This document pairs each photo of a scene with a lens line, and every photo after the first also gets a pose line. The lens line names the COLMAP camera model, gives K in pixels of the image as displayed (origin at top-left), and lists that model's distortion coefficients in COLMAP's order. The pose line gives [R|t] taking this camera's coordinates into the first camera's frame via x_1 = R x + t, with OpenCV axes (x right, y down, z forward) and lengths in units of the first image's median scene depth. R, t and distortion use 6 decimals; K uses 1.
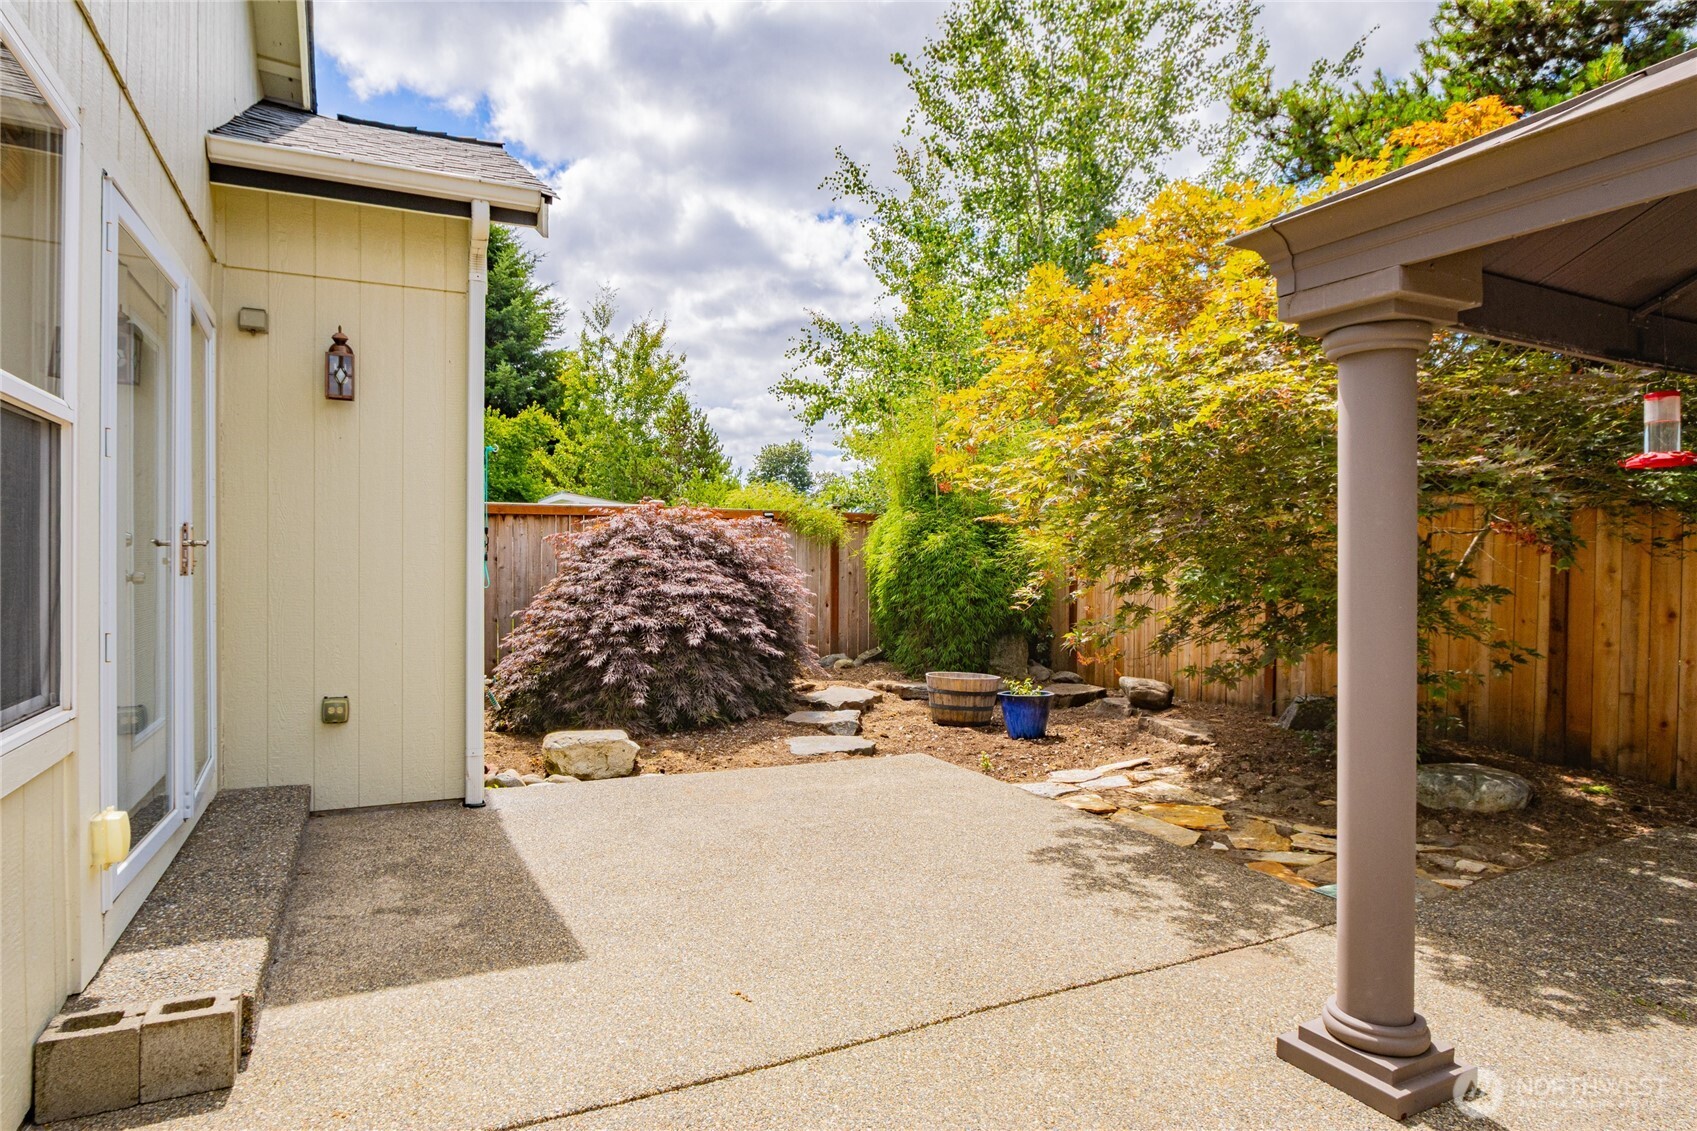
lens RADIAL K [[931.4, 0, 848.5], [0, 931.4, 565.5], [0, 0, 1]] dist [-0.004065, -0.001094]
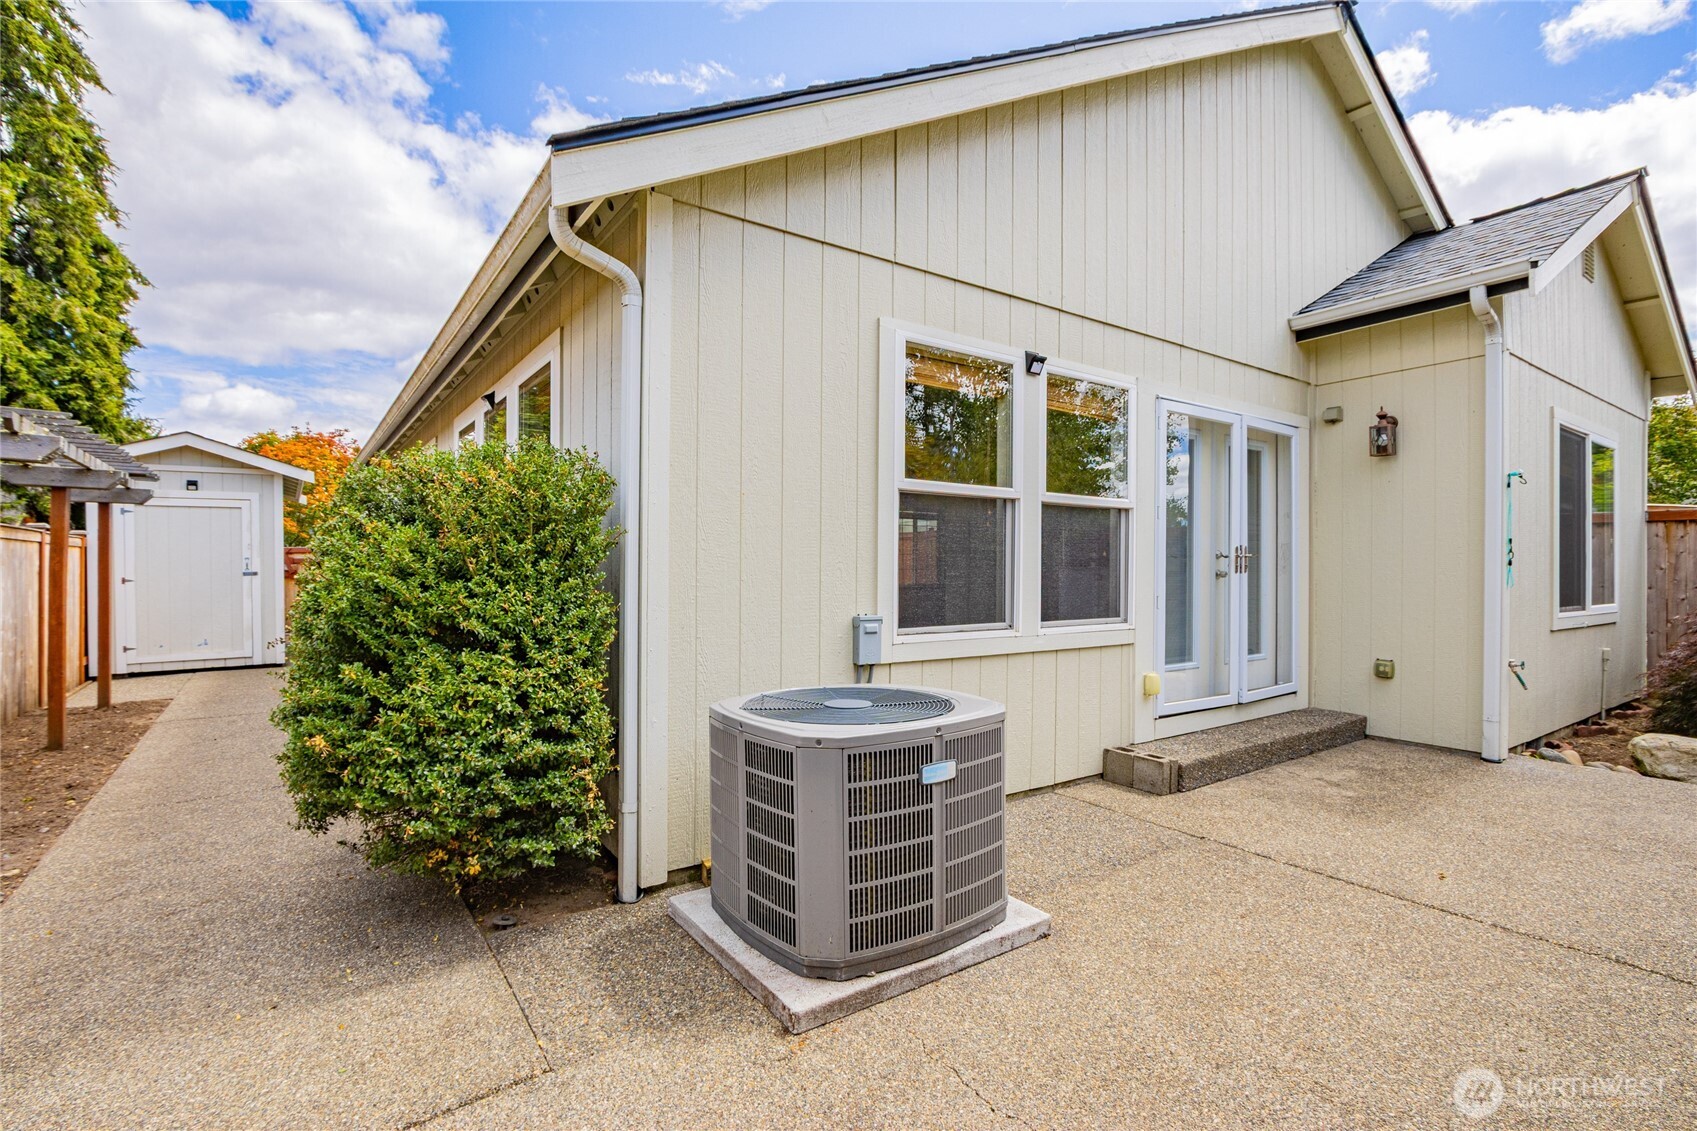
lens RADIAL K [[816.4, 0, 848.5], [0, 816.4, 565.5], [0, 0, 1]] dist [-0.001110, -0.000139]
pose [[0.166778, -0.009378, -0.985950, 0.586914], [-0.007728, 0.999912, -0.010818, 0.014203], [0.985964, 0.009424, 0.166690, -0.044964]]
